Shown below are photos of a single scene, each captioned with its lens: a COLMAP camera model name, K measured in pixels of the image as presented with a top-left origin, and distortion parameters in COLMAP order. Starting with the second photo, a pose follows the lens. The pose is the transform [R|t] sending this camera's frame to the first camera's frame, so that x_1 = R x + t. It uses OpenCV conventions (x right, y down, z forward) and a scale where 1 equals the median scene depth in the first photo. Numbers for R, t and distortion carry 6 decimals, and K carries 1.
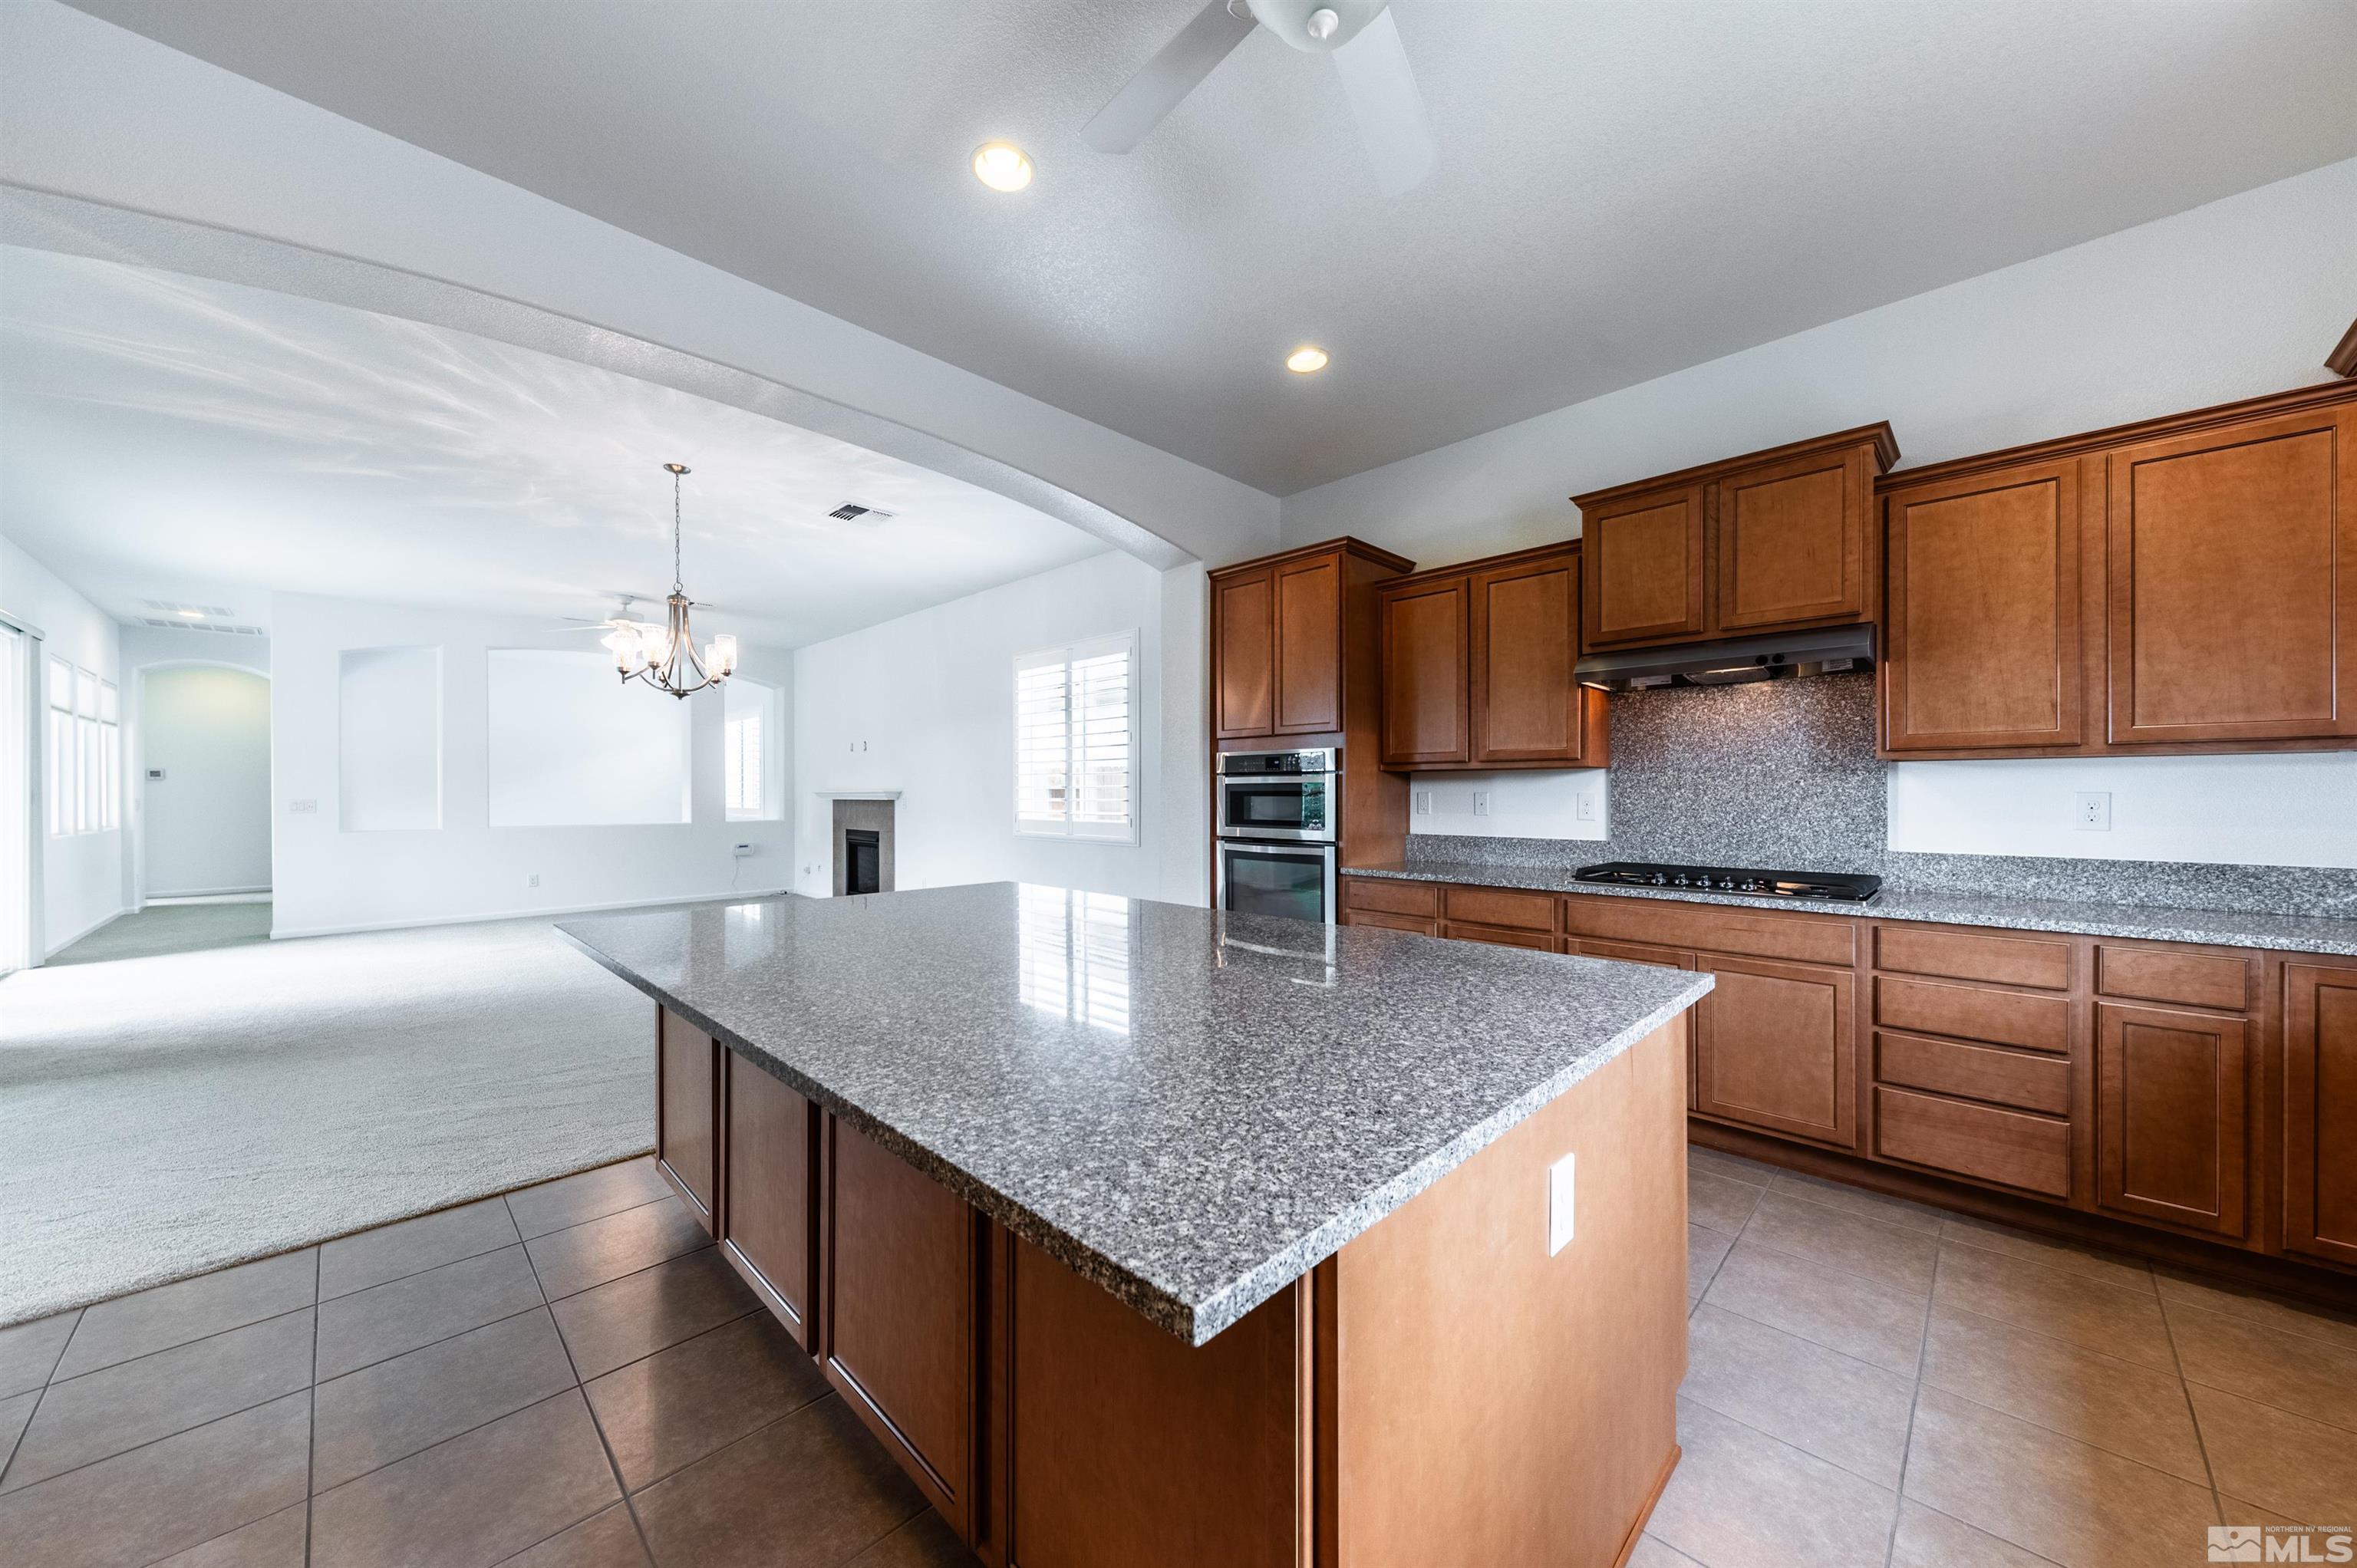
lens RADIAL K [[814.4, 0, 1175.1], [0, 814.4, 790.5], [0, 0, 1]] dist [0.003544, -0.000121]
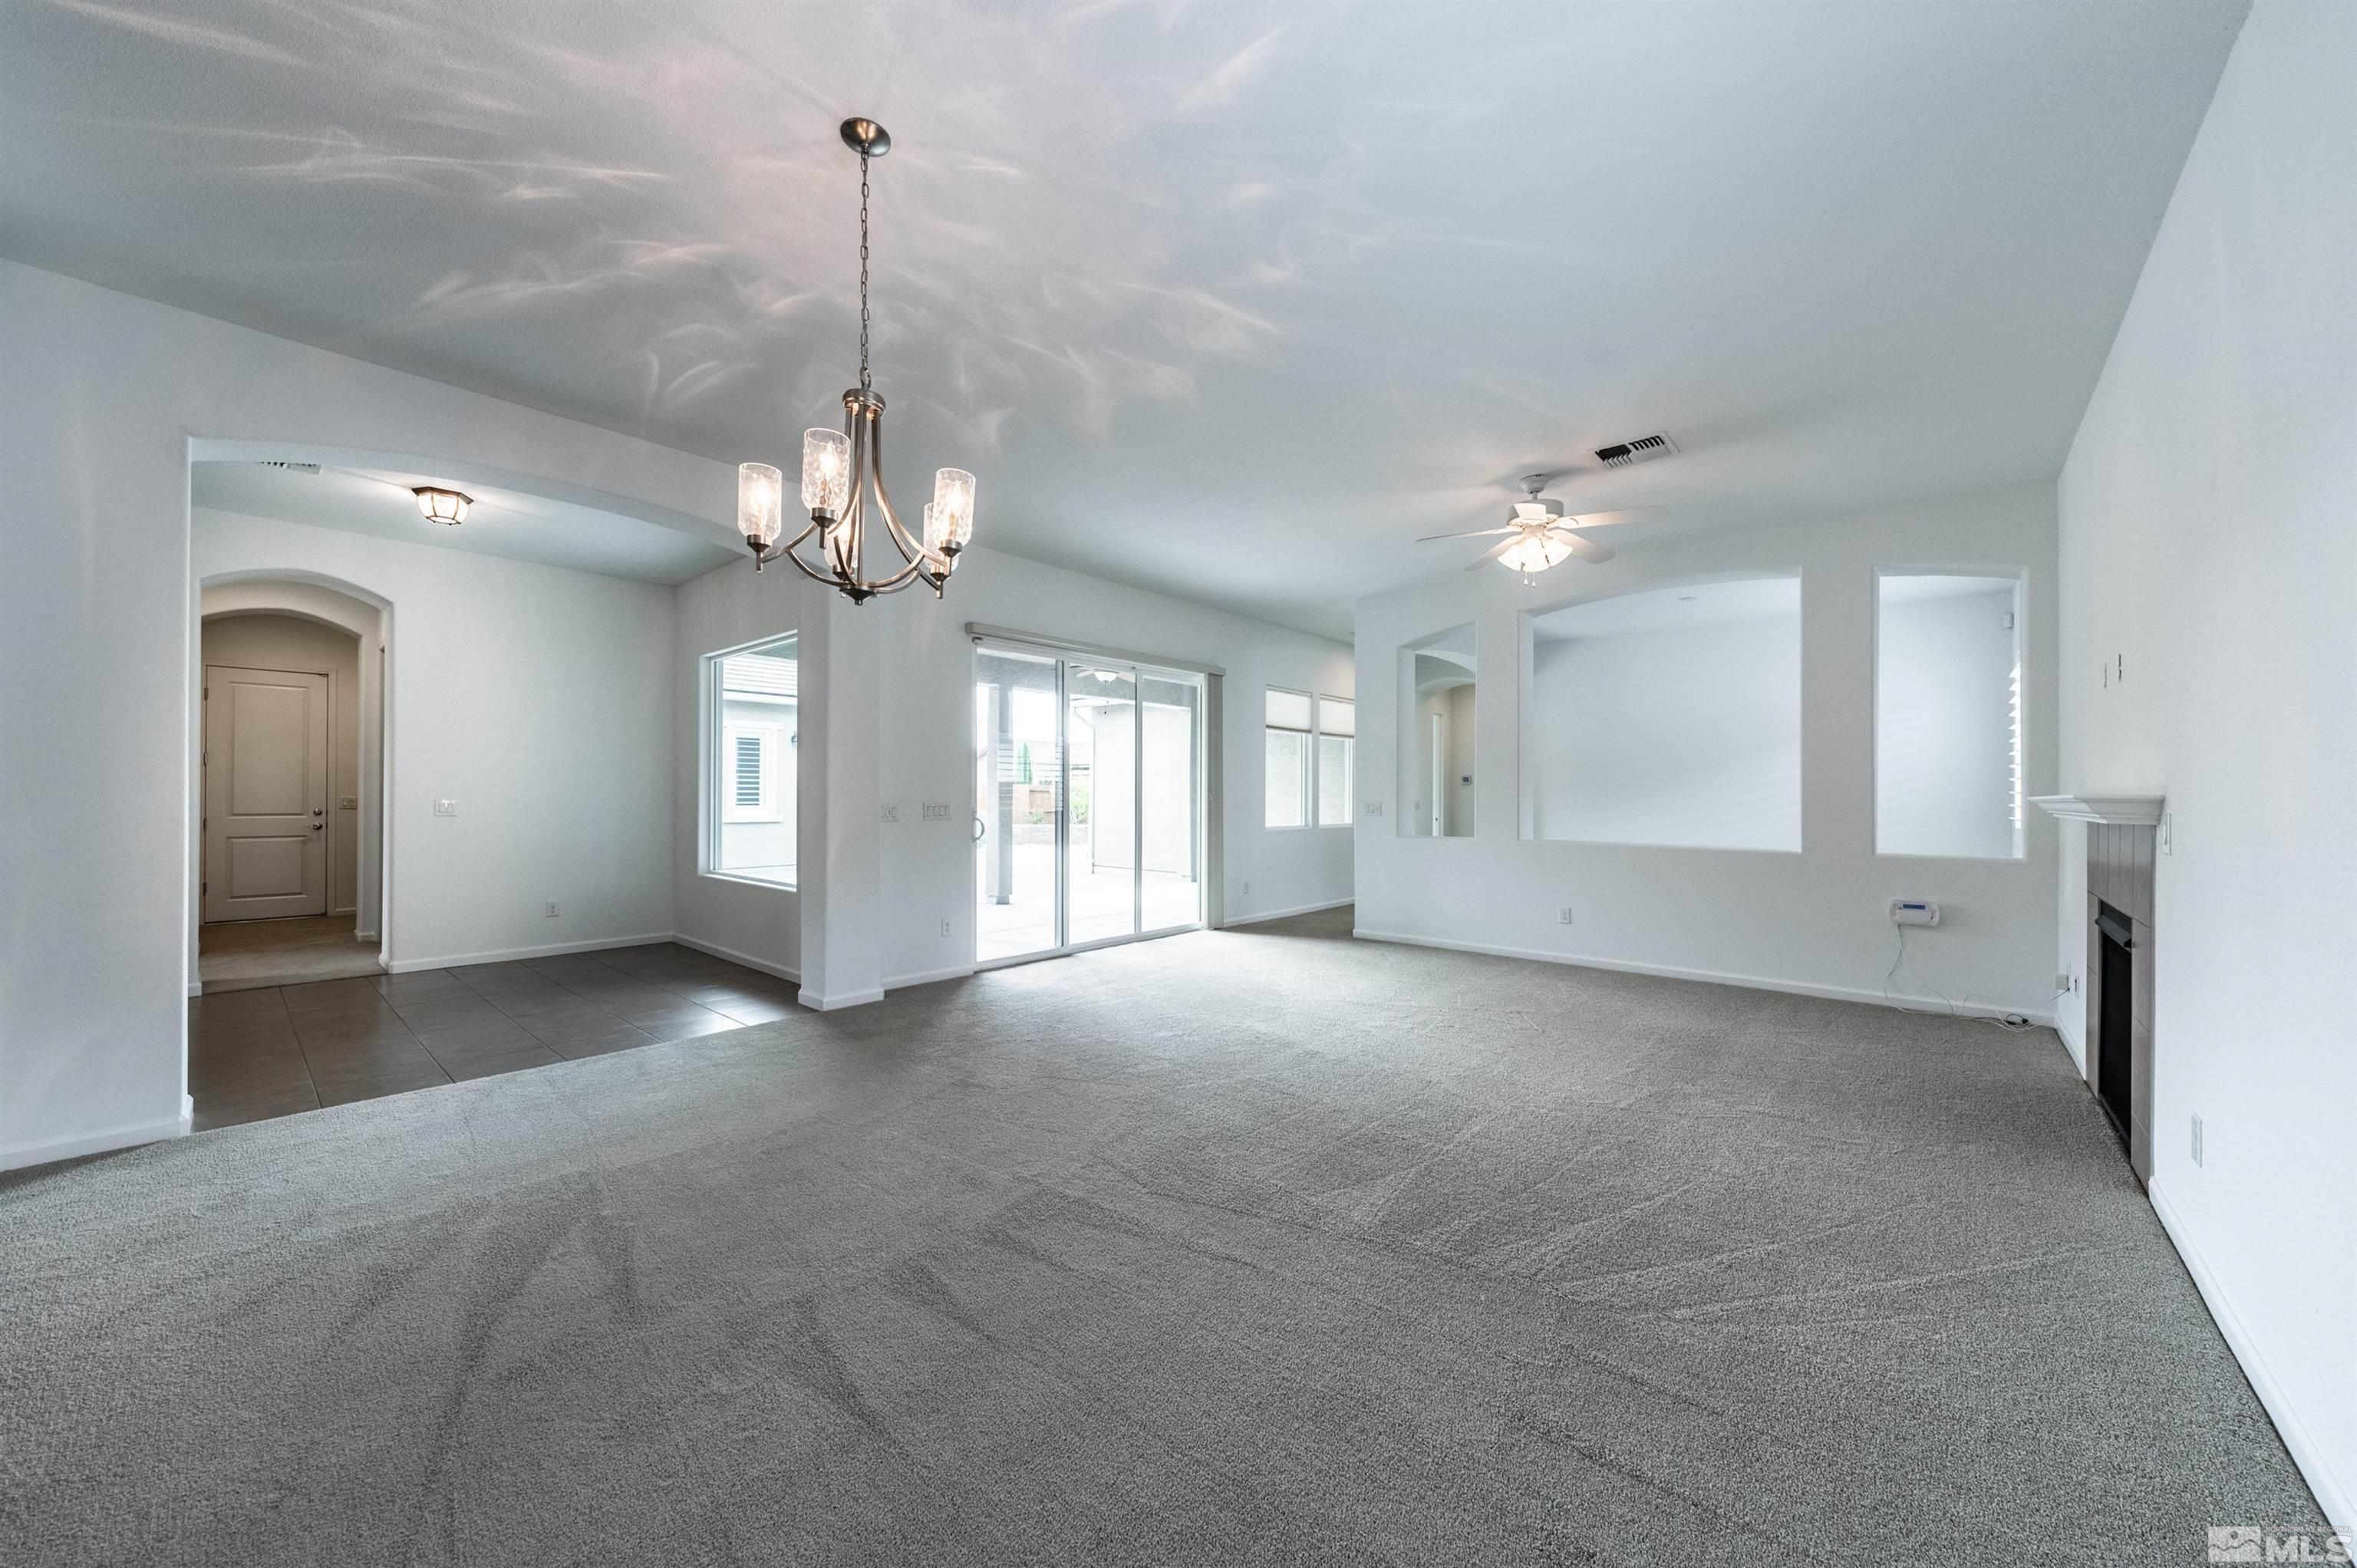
lens RADIAL K [[847.0, 0, 1210.6], [0, 847.0, 798.4], [0, 0, 1]] dist [0.001338, 0.000018]
pose [[0.074197, 0.008510, -0.997207, -0.087937], [-0.004930, 0.999954, 0.008167, -0.001836], [0.997231, 0.004310, 0.074235, 1.276675]]
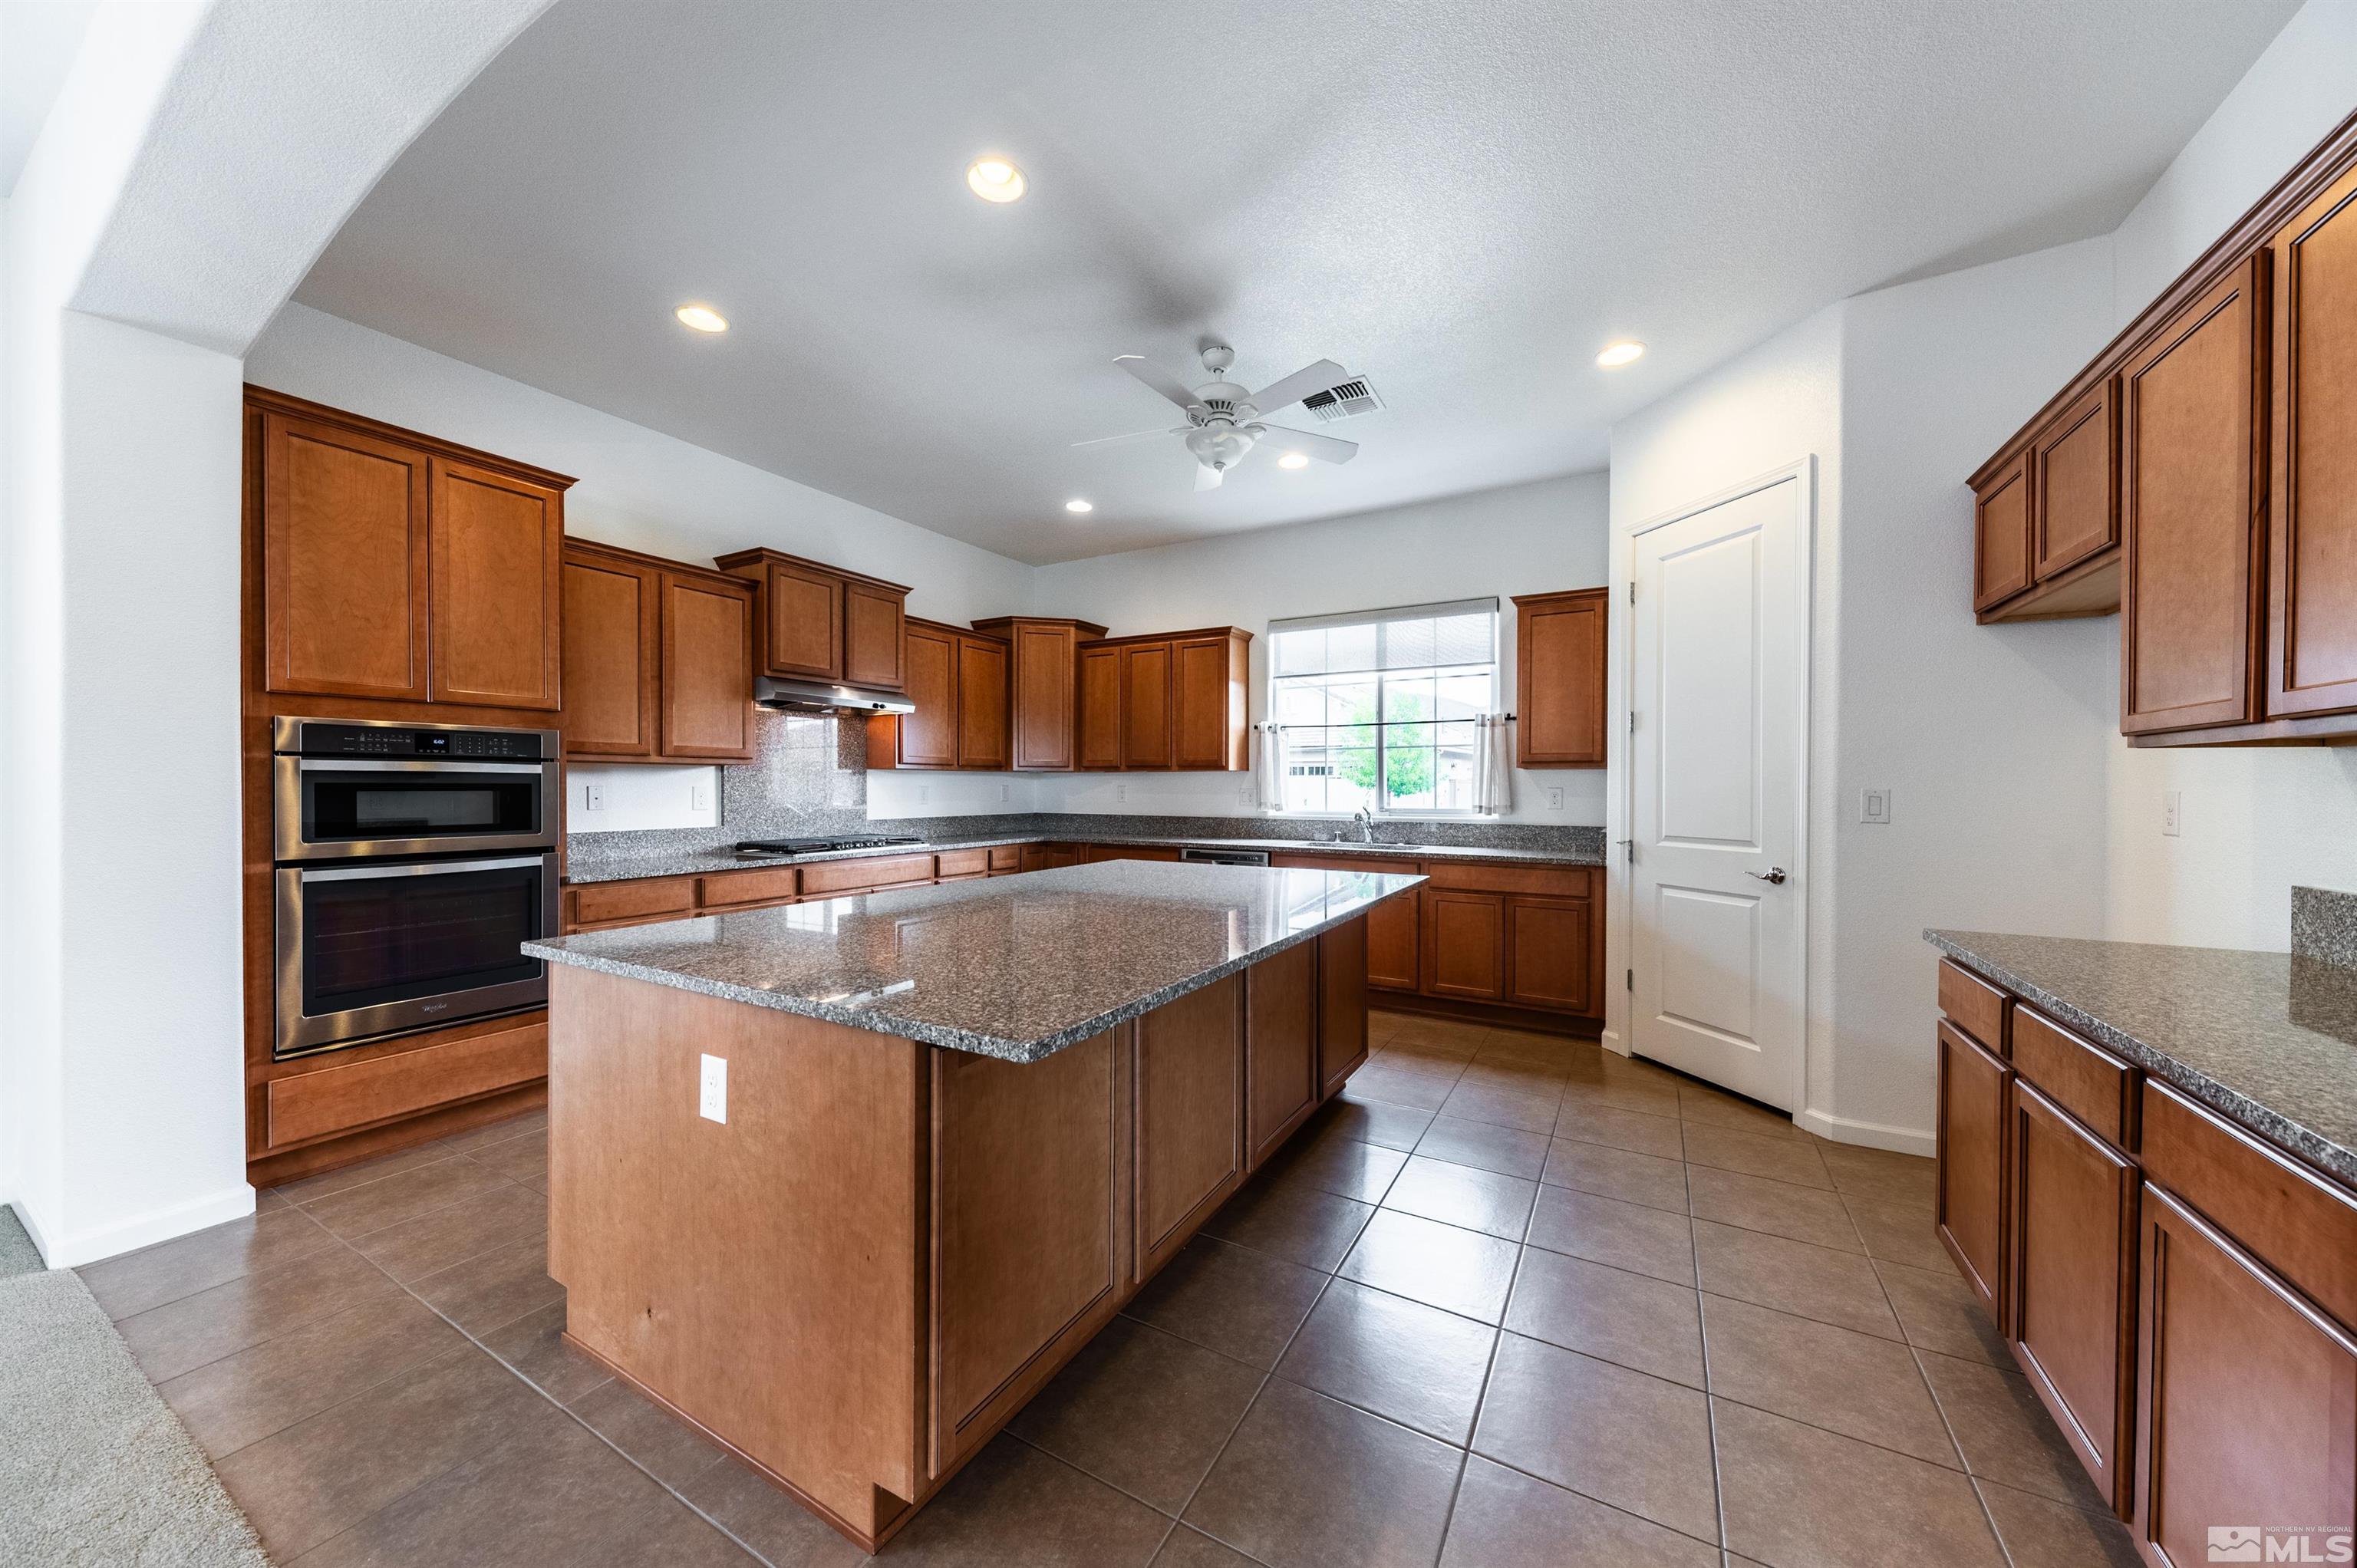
lens RADIAL K [[814.4, 0, 1175.1], [0, 814.4, 790.5], [0, 0, 1]] dist [0.003544, -0.000121]
pose [[-0.253686, -0.004708, 0.967275, -0.716610], [-0.004122, 0.999984, 0.003786, 0.001424], [-0.967278, -0.003026, -0.253701, 0.585663]]
